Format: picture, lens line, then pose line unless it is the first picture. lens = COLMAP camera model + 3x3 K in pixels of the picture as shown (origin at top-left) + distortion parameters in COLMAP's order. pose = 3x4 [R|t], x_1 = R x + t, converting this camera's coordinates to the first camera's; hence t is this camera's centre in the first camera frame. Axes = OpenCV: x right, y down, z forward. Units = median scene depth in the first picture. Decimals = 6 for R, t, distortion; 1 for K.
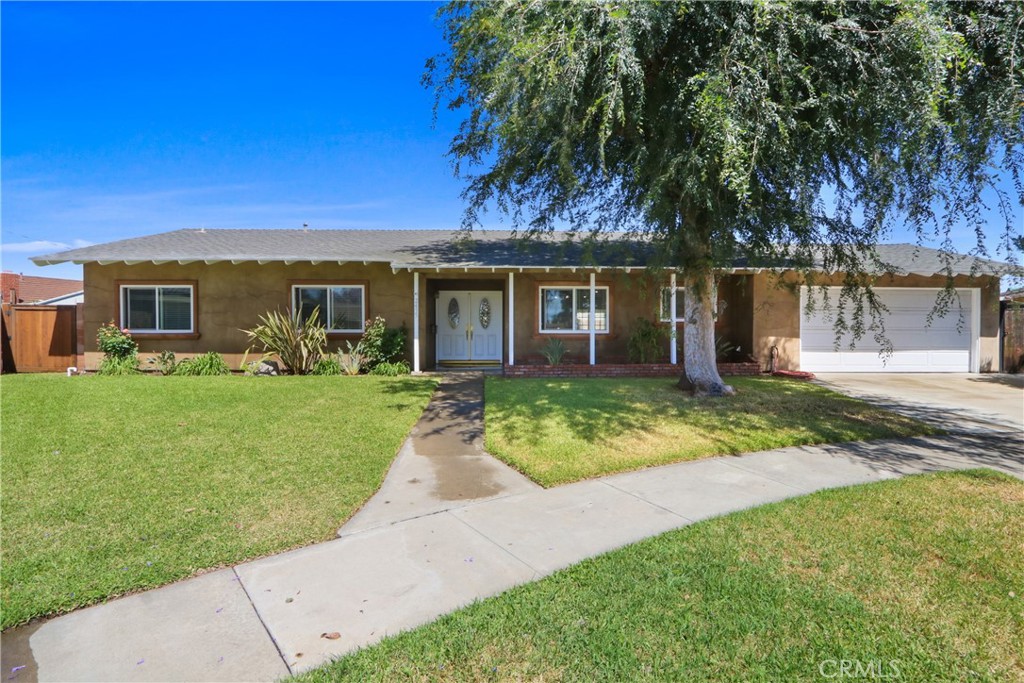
lens RADIAL K [[480.6, 0, 517.4], [0, 480.6, 344.6], [0, 0, 1]] dist [-0.007933, 0.001181]
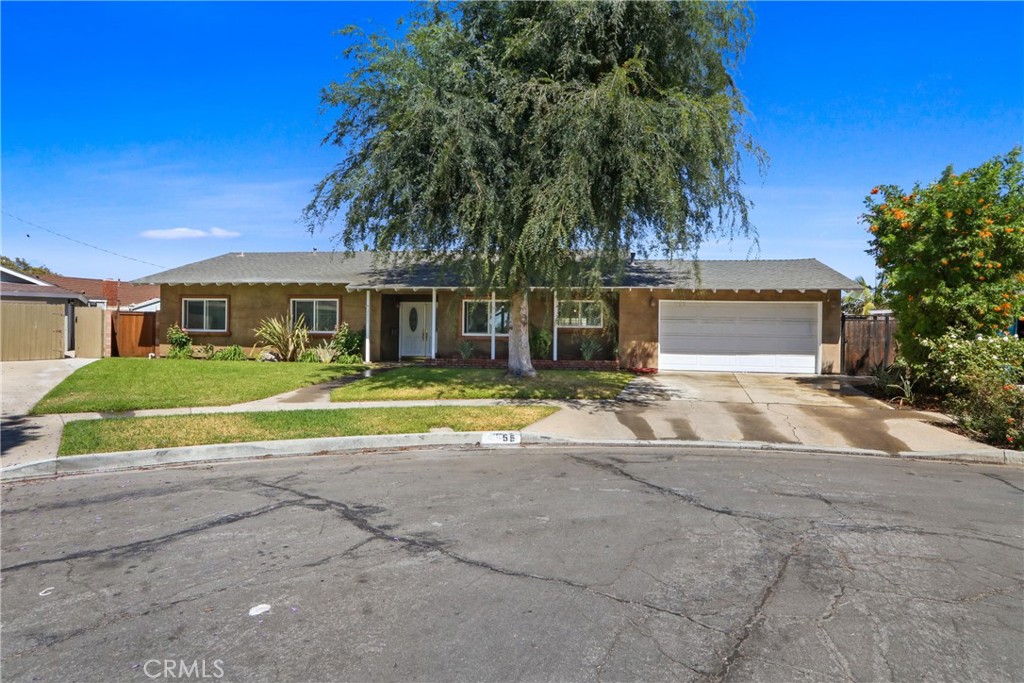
lens RADIAL K [[555.4, 0, 512.0], [0, 555.4, 341.5], [0, 0, 1]] dist [0.000368, 0.000155]
pose [[0.983082, 0.015328, -0.182521, 0.476890], [-0.018359, 0.999720, -0.014928, 0.013577], [0.182241, 0.018027, 0.983089, -0.487913]]
